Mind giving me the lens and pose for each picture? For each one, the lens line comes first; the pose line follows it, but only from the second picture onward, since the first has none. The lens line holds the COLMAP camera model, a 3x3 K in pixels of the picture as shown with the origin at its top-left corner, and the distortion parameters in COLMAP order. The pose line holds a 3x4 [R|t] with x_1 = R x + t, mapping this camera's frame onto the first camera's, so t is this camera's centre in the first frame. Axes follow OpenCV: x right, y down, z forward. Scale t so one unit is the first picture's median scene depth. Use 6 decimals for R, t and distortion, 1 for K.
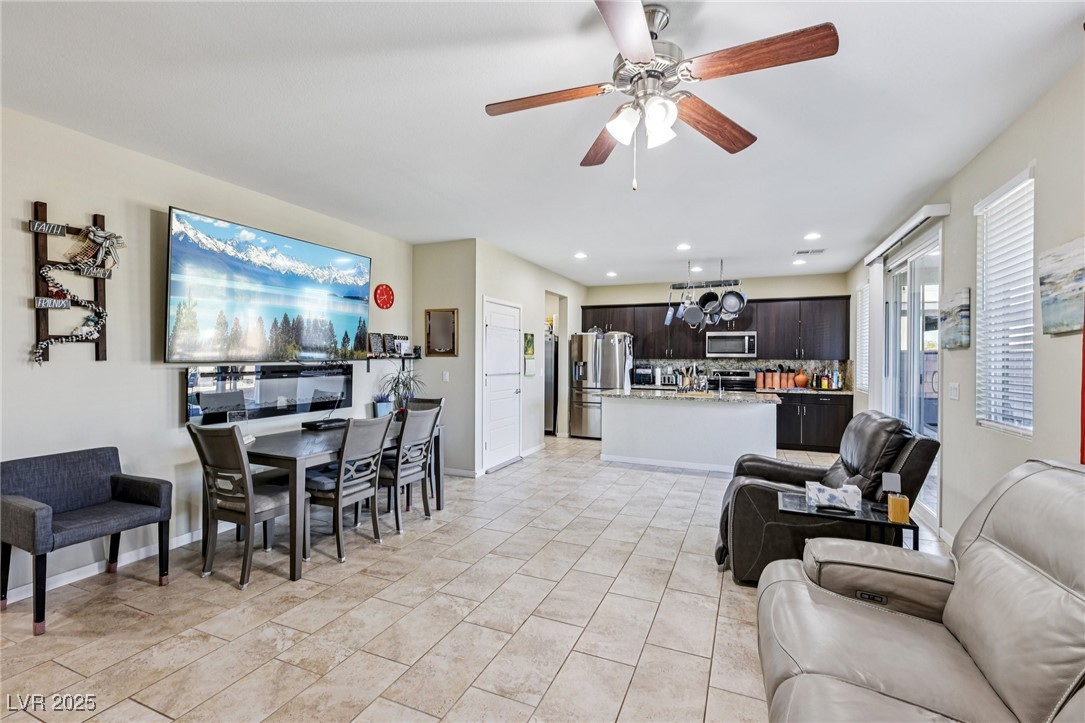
lens RADIAL K [[467.0, 0, 544.5], [0, 467.0, 358.0], [0, 0, 1]] dist [0.003277, -0.000002]
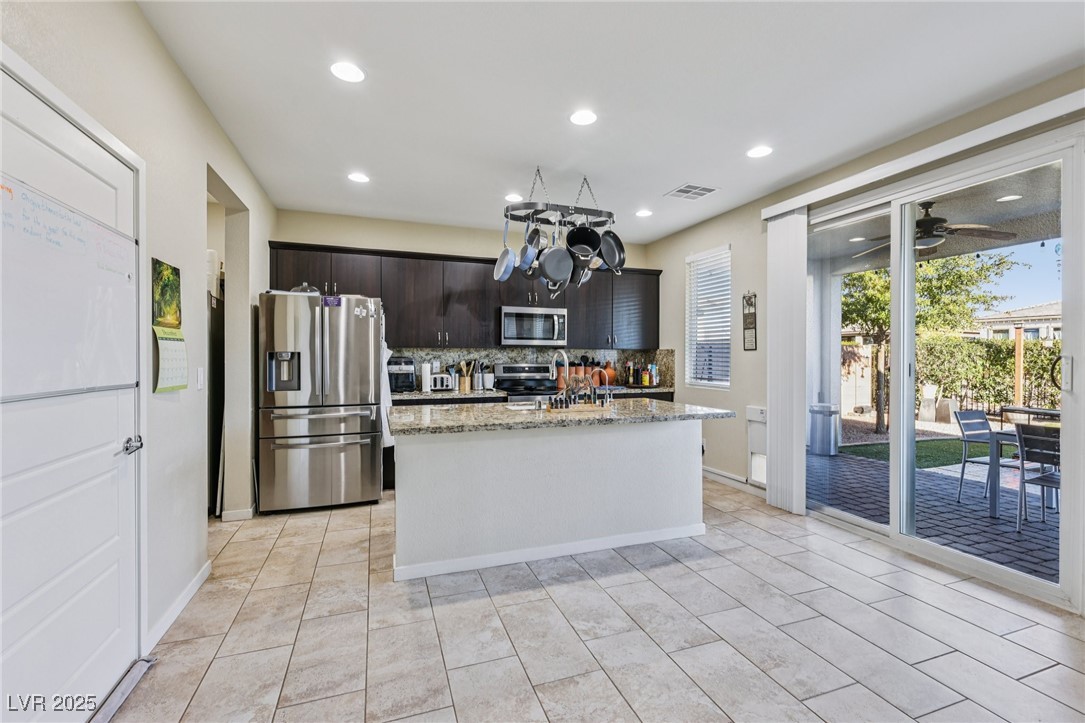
lens RADIAL K [[467.0, 0, 543.5], [0, 467.0, 358.5], [0, 0, 1]] dist [0.003277, -0.000002]
pose [[0.728026, -0.008016, 0.685503, -0.063044], [0.002646, 0.999957, 0.008883, 0.012491], [-0.685545, -0.004653, 0.728016, 0.541268]]
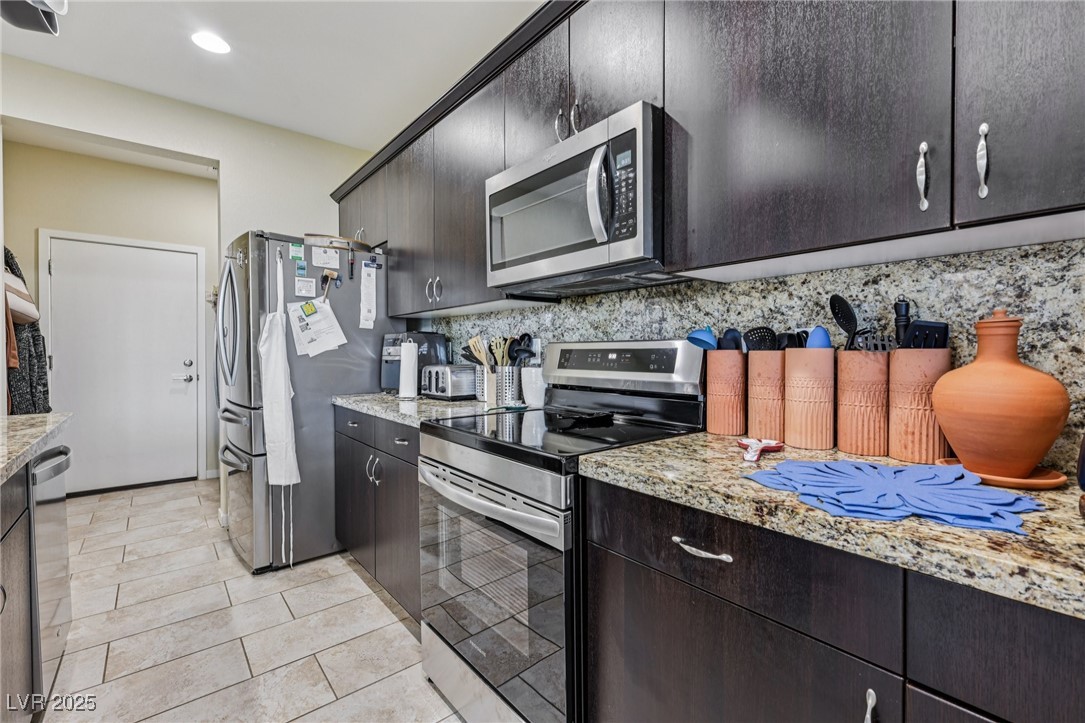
lens RADIAL K [[467.0, 0, 546.5], [0, 467.0, 357.0], [0, 0, 1]] dist [0.003277, -0.000002]
pose [[0.894454, -0.004264, -0.447139, 0.529836], [0.009294, 0.999916, 0.009056, 0.034268], [0.447063, -0.012256, 0.894418, 0.891033]]
